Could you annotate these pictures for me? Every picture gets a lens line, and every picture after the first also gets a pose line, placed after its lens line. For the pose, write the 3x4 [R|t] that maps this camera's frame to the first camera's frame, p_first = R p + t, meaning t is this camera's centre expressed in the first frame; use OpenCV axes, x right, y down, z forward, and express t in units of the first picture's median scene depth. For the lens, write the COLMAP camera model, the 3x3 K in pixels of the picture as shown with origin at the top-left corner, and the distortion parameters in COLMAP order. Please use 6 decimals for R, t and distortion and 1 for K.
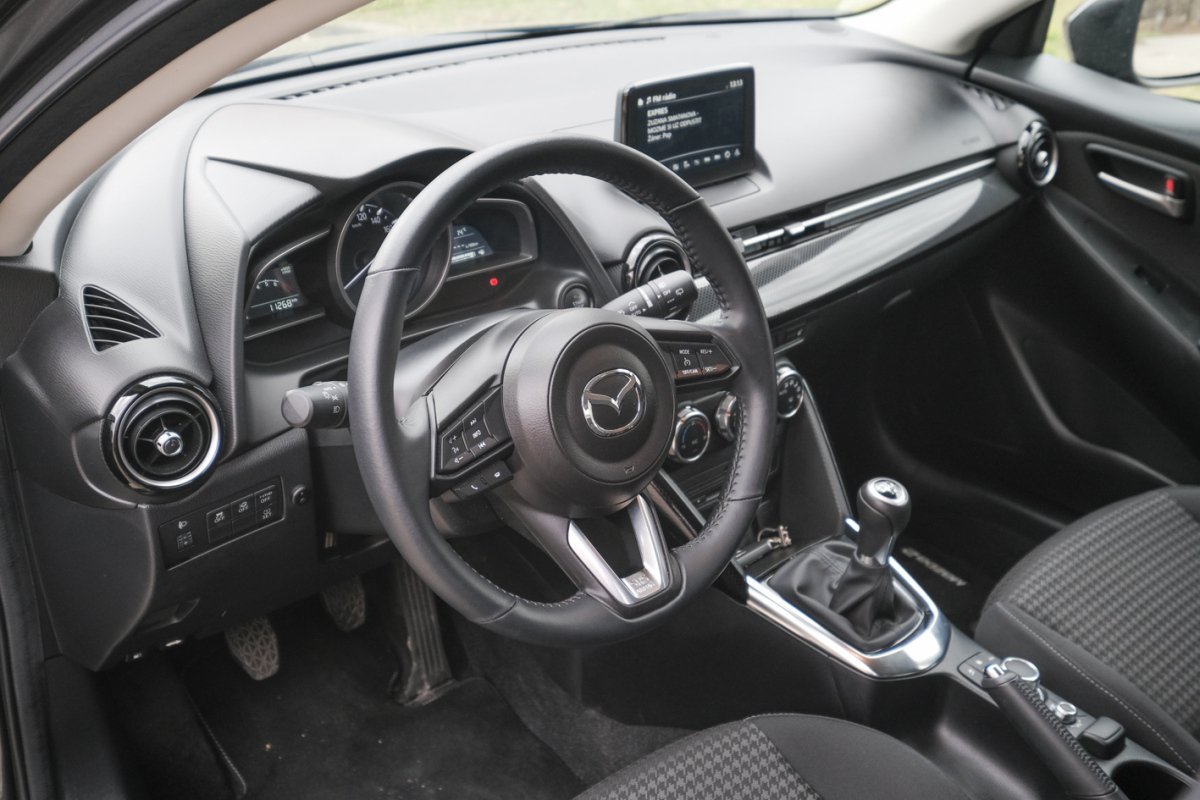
lens RADIAL K [[1227.8, 0, 600.6], [0, 1227.8, 391.5], [0, 0, 1]] dist [-0.003859, 0.000000]
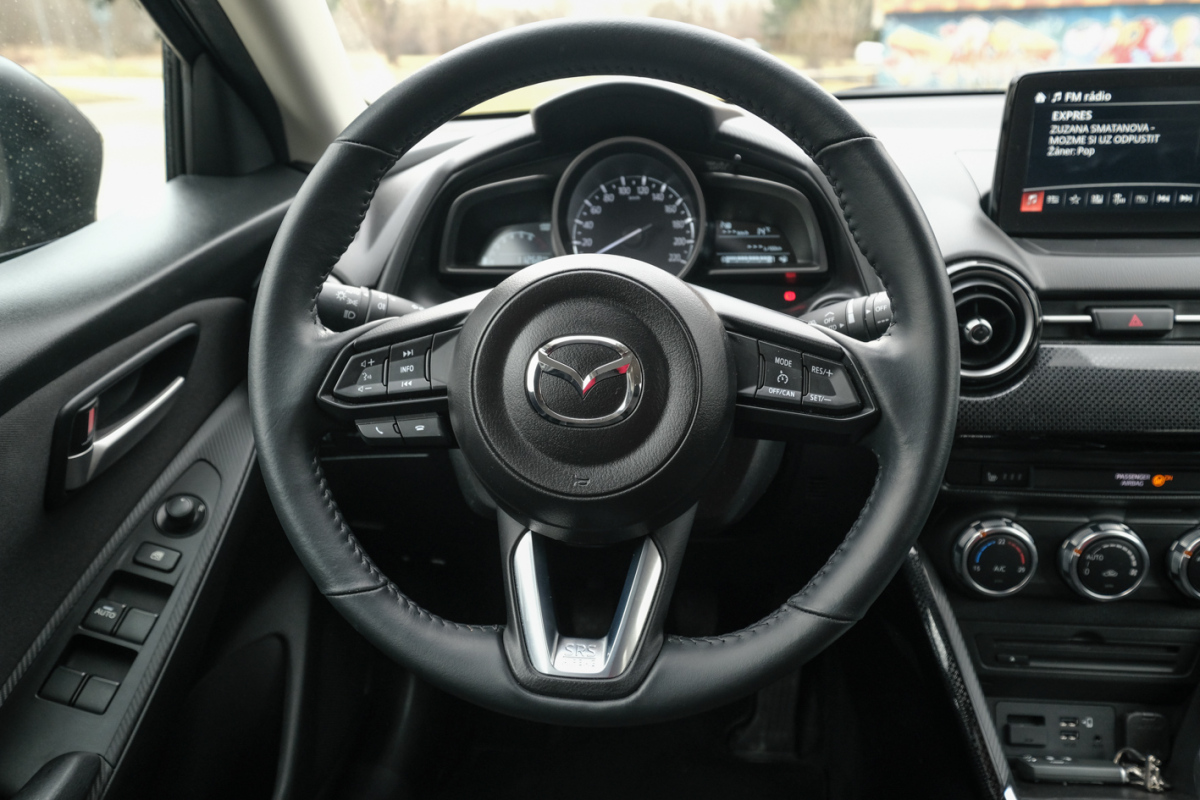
lens RADIAL K [[914.2, 0, 592.6], [0, 914.2, 388.7], [0, 0, 1]] dist [-0.001746, 0.000607]
pose [[0.674989, 0.221162, -0.703901, 0.269680], [-0.293774, 0.955695, 0.018567, 0.000649], [0.676821, 0.194255, 0.710055, 0.450373]]
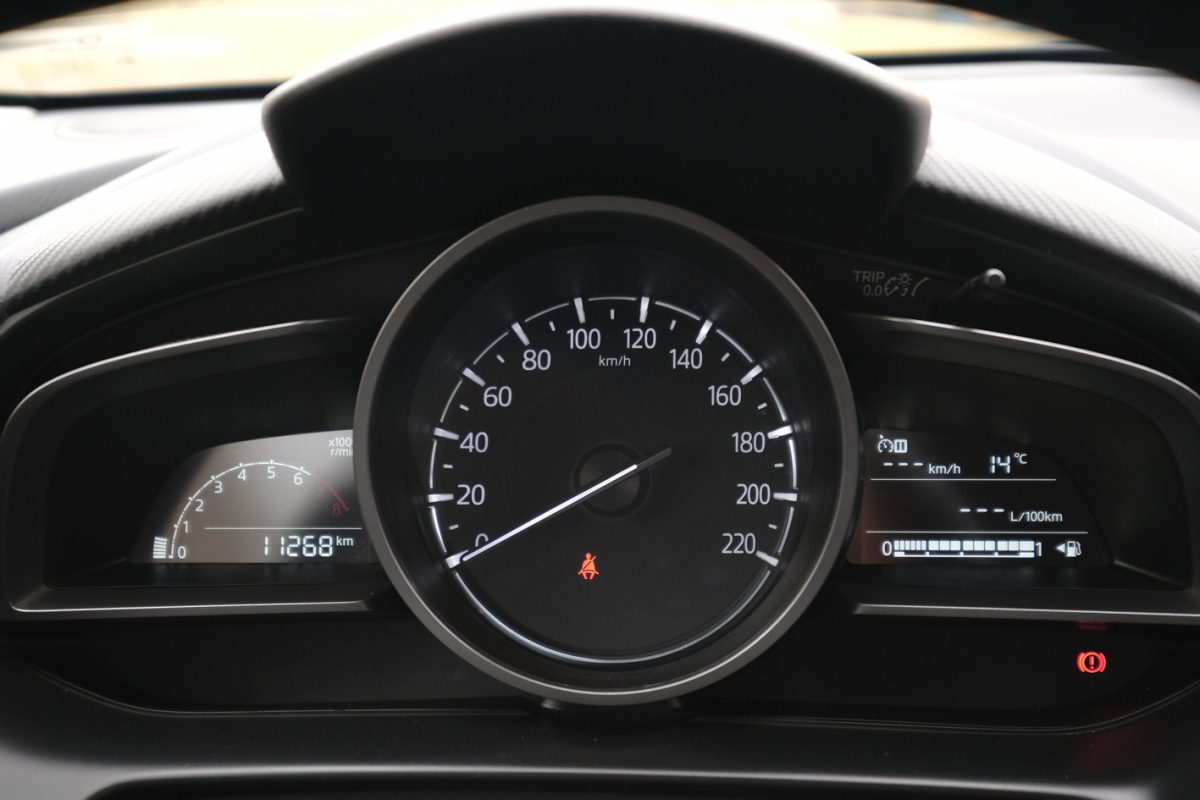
lens RADIAL K [[1227.8, 0, 596.7], [0, 1227.8, 403.1], [0, 0, 1]] dist [-0.003859, 0.000000]
pose [[0.725578, 0.181290, -0.663831, 0.005417], [-0.284037, 0.957563, -0.048950, -0.096070], [0.626786, 0.224070, 0.746279, 0.678826]]
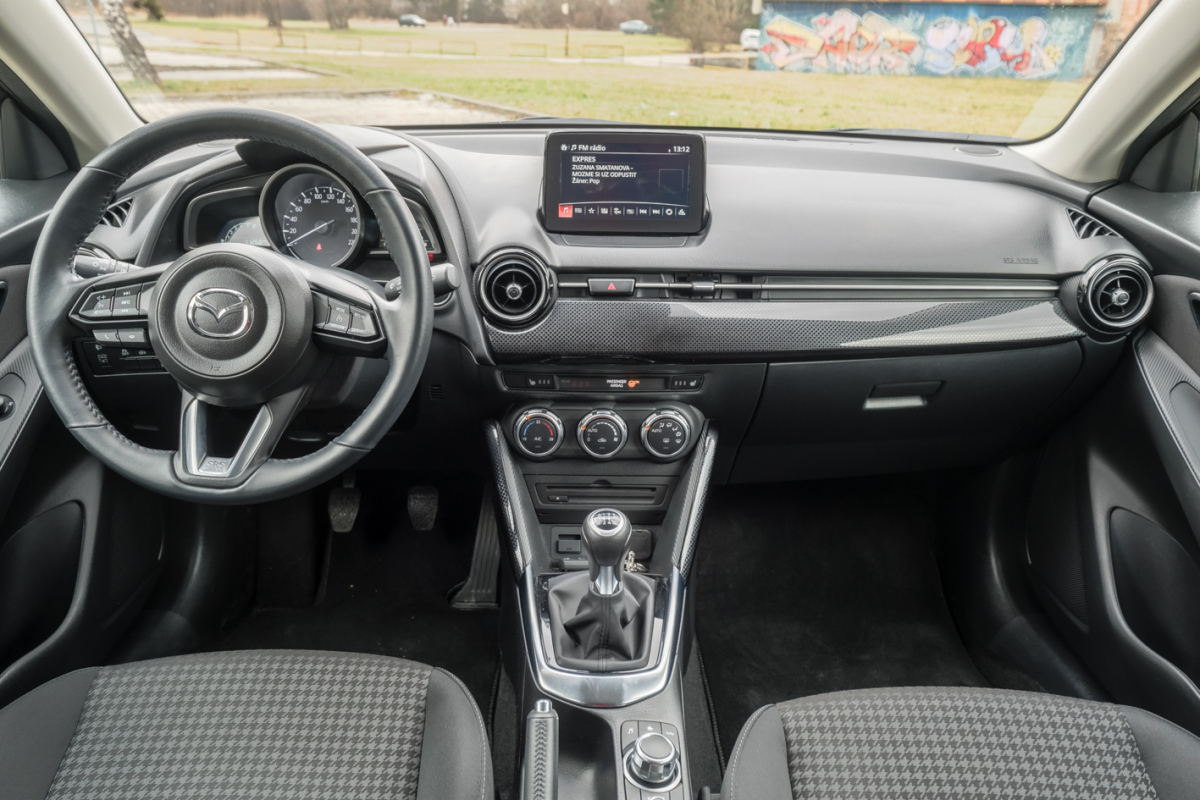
lens RADIAL K [[902.6, 0, 597.7], [0, 902.6, 389.5], [0, 0, 1]] dist [0.006812, -0.004315]
pose [[0.754291, 0.239835, -0.611166, 0.633623], [-0.294546, 0.955569, 0.011462, -0.030053], [0.586760, 0.171371, 0.791419, 0.357263]]
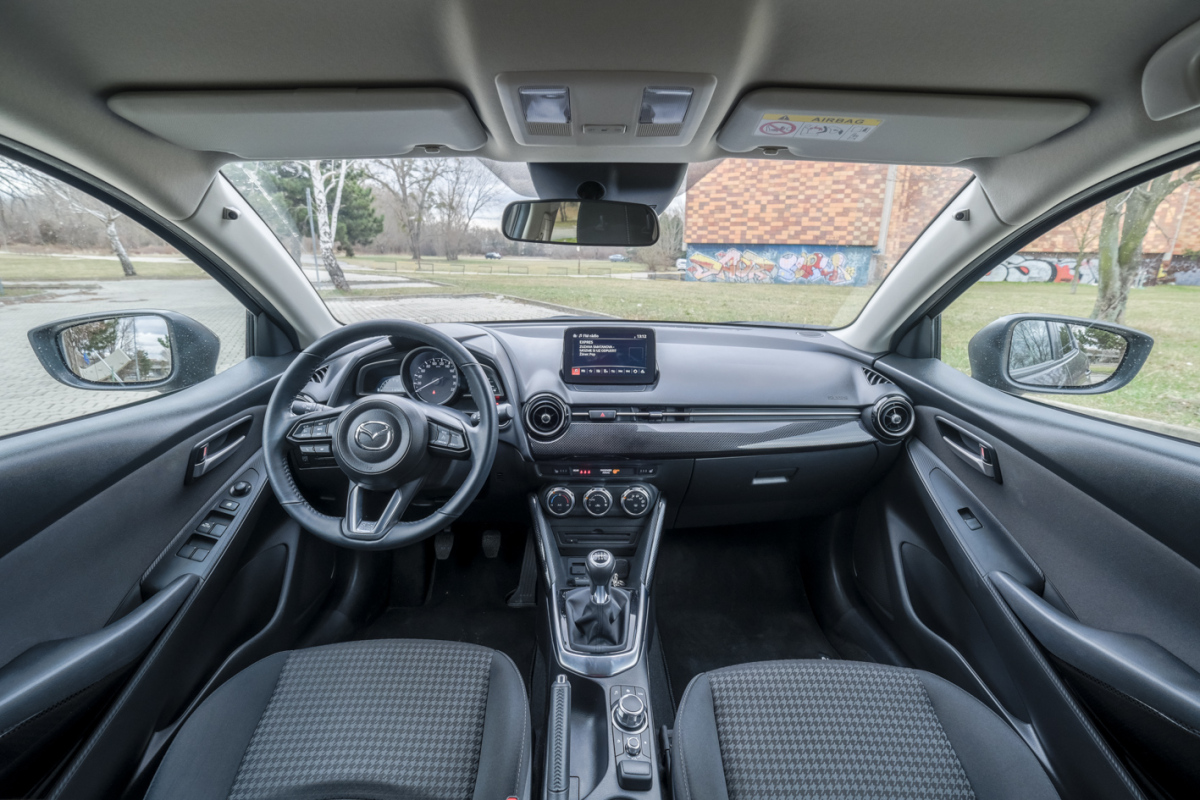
lens RADIAL K [[527.3, 0, 599.7], [0, 527.3, 387.6], [0, 0, 1]] dist [-0.010484, -0.001160]
pose [[0.758269, 0.147004, -0.635151, 0.633919], [-0.287242, 0.949919, -0.123065, -0.051738], [0.585252, 0.275759, 0.762521, 0.353951]]
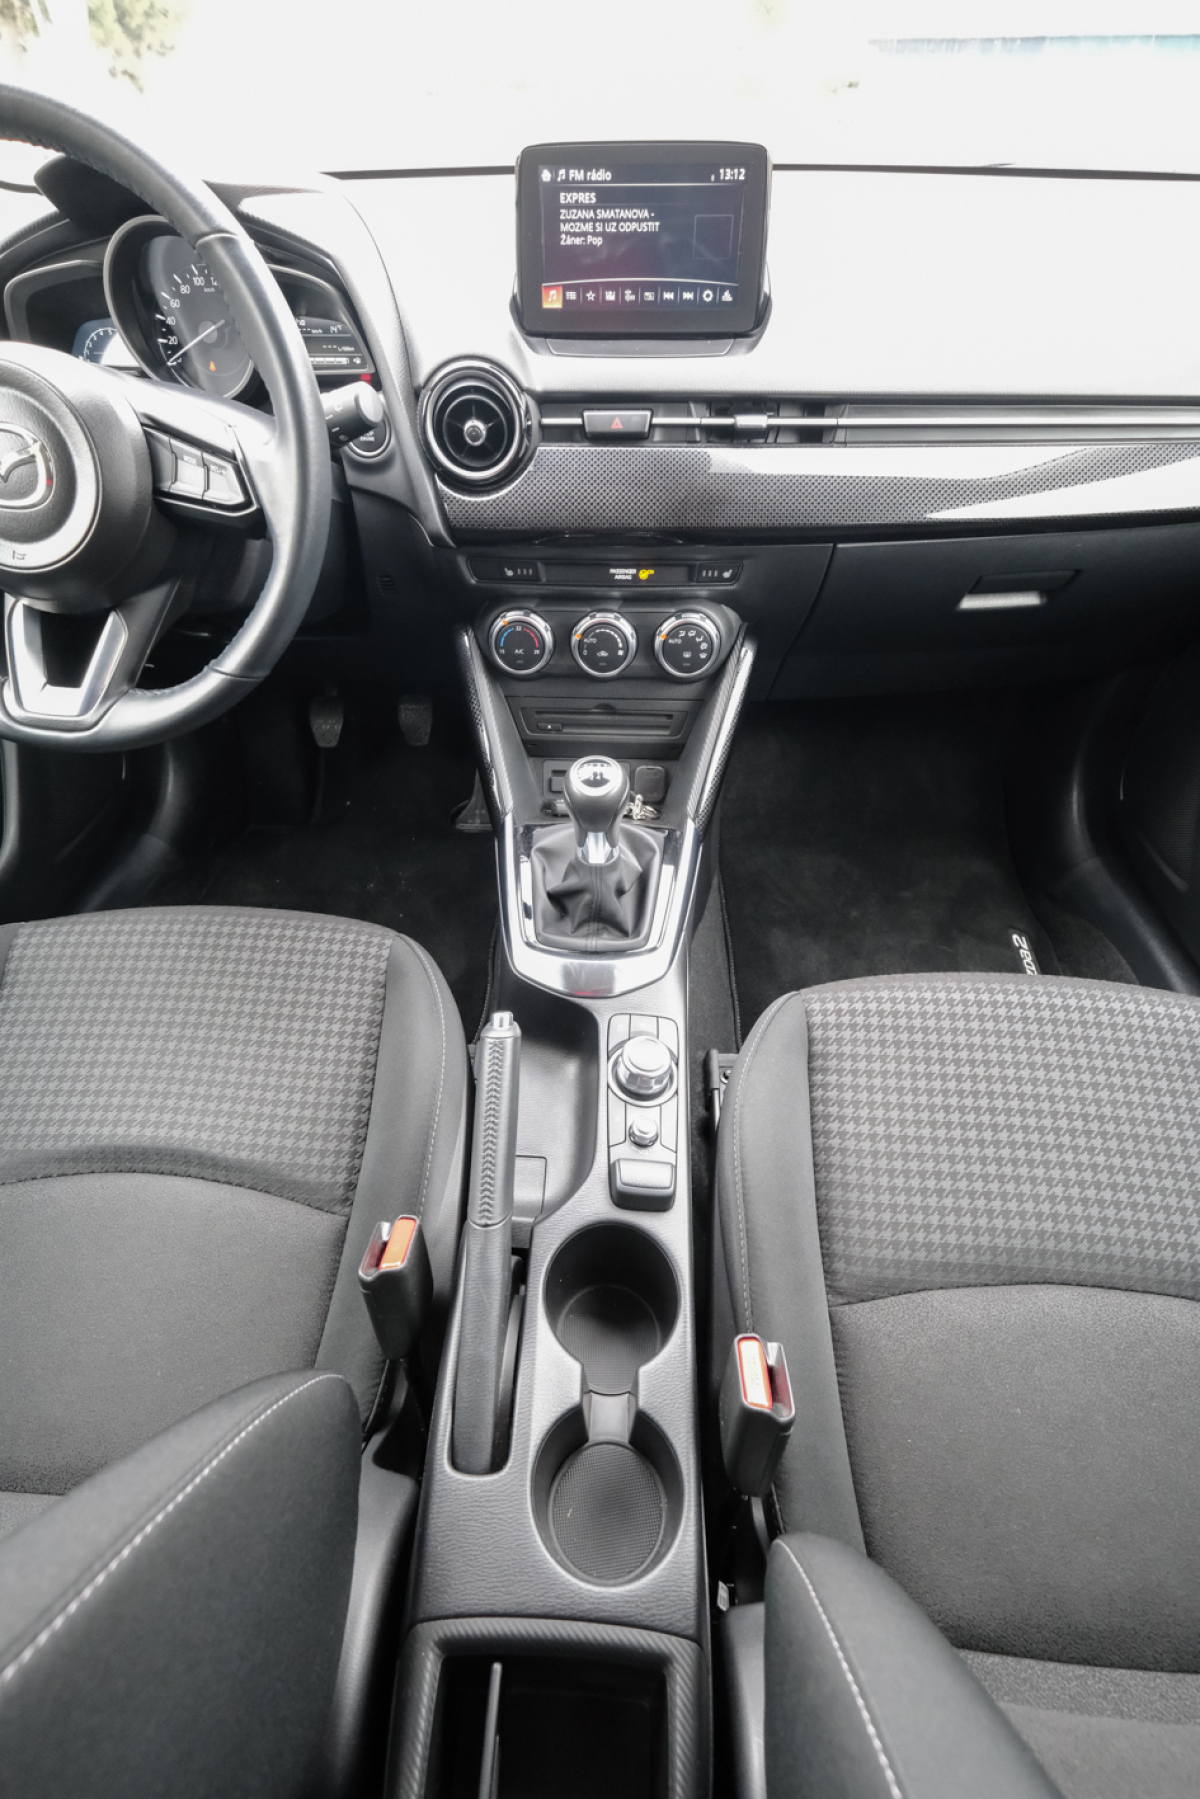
lens RADIAL K [[846.3, 0, 586.8], [0, 846.3, 904.6], [0, 0, 1]] dist [0.001443, -0.001082]
pose [[0.711365, 0.469365, -0.523121, 0.522318], [-0.293871, 0.874767, 0.385256, -0.049436], [0.638435, -0.120328, 0.760212, 0.551114]]
